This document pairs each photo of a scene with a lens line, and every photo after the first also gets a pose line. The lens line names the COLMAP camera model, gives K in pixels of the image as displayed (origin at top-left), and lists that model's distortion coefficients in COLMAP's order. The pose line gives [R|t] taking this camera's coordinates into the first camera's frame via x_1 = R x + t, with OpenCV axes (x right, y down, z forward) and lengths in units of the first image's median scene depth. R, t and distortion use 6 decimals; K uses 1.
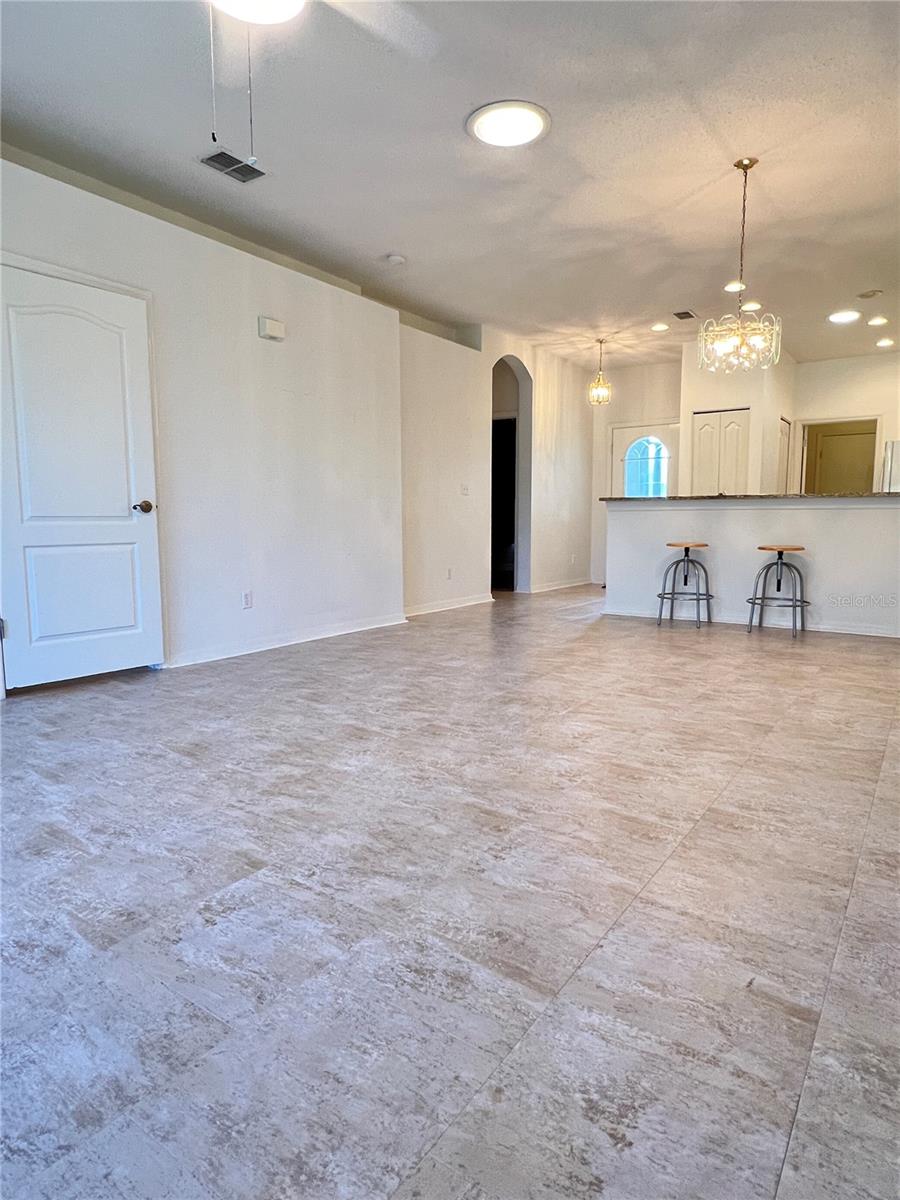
lens RADIAL K [[697.3, 0, 451.6], [0, 697.3, 596.7], [0, 0, 1]] dist [-0.000477, 0.000280]
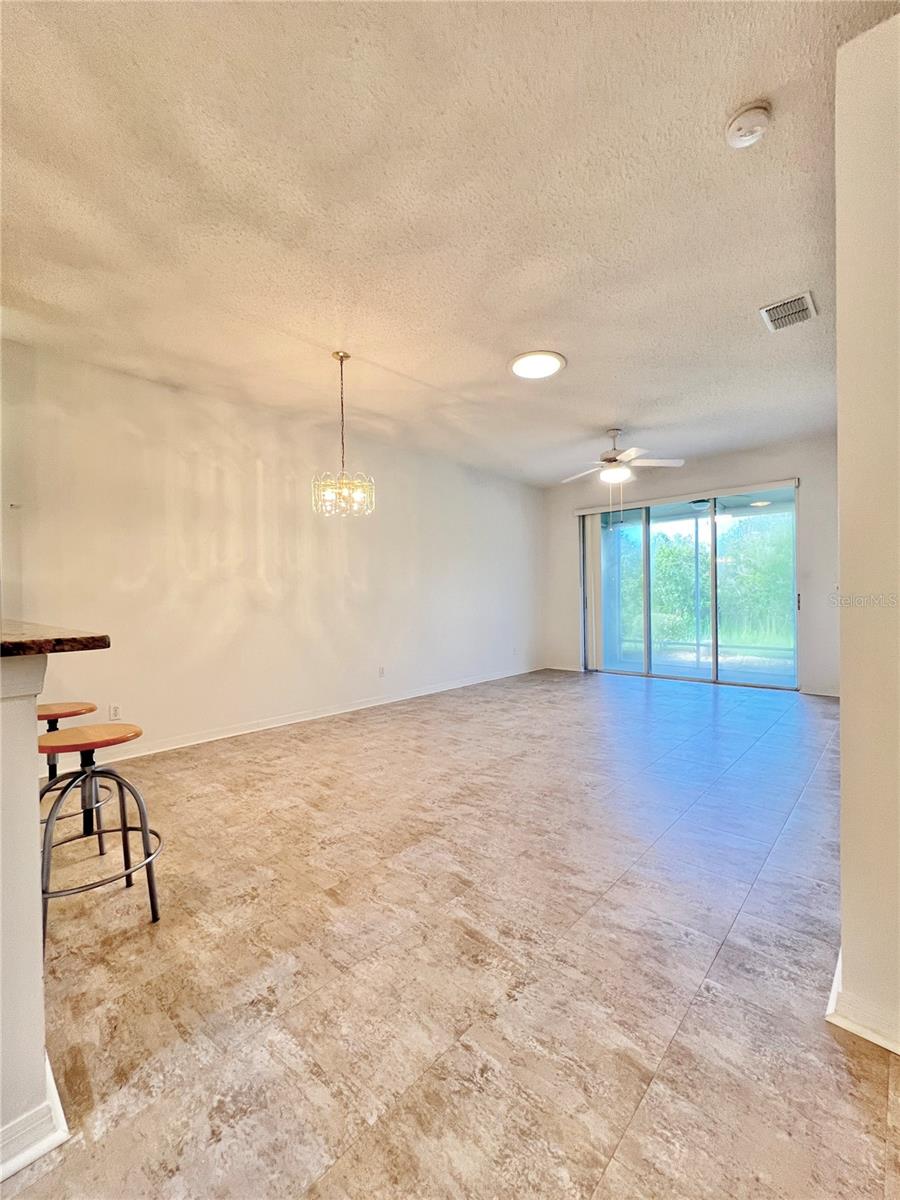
lens RADIAL K [[486.5, 0, 453.3], [0, 486.5, 606.0], [0, 0, 1]] dist [-0.000774, 0.000765]
pose [[-0.990222, 0.014780, 0.138715, 0.069751], [0.032829, 0.991133, 0.128751, -0.182435], [-0.135583, 0.132046, -0.981927, 1.225326]]
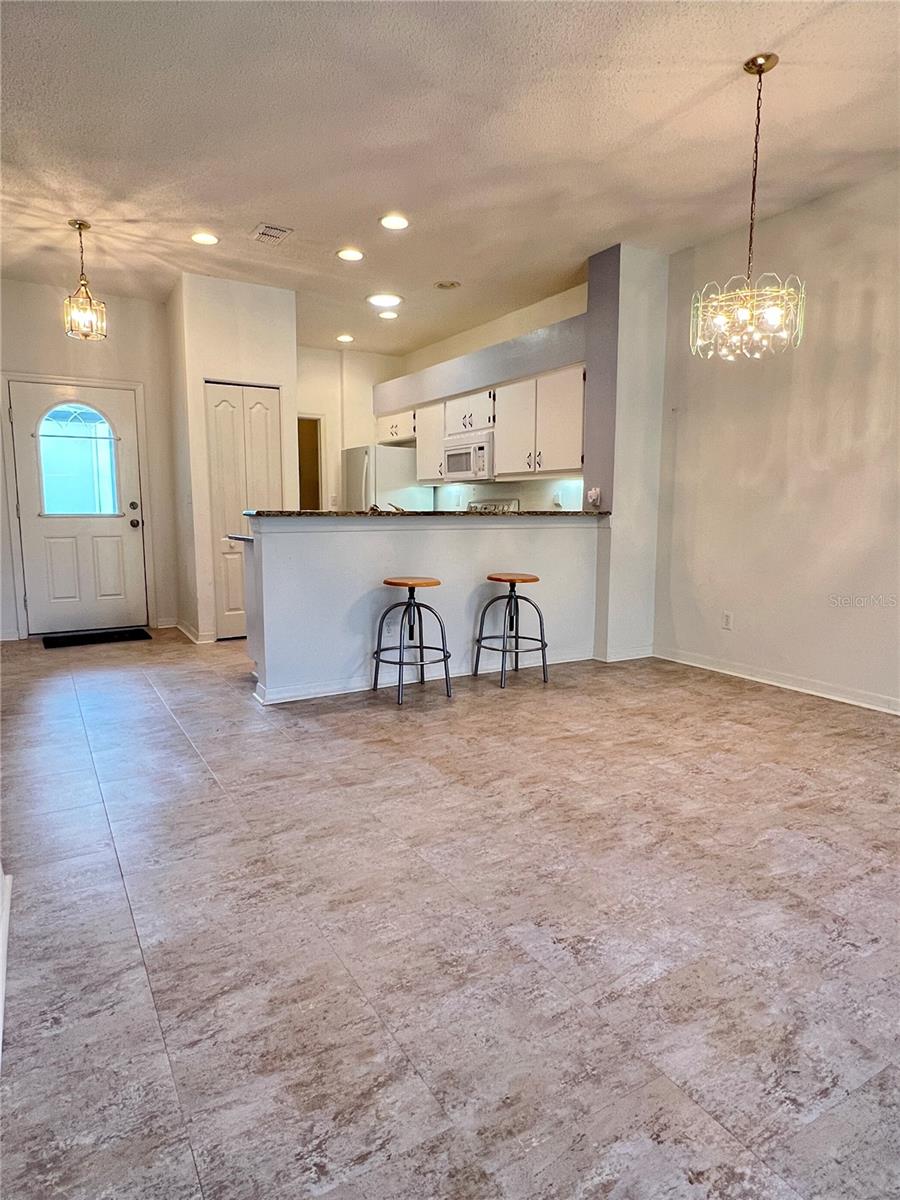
lens RADIAL K [[697.3, 0, 449.6], [0, 697.3, 598.2], [0, 0, 1]] dist [-0.000477, 0.000280]
pose [[0.406607, -0.114861, 0.906354, -0.272281], [0.097790, 0.991838, 0.081824, -0.108831], [-0.908355, 0.055362, 0.414520, 0.663287]]
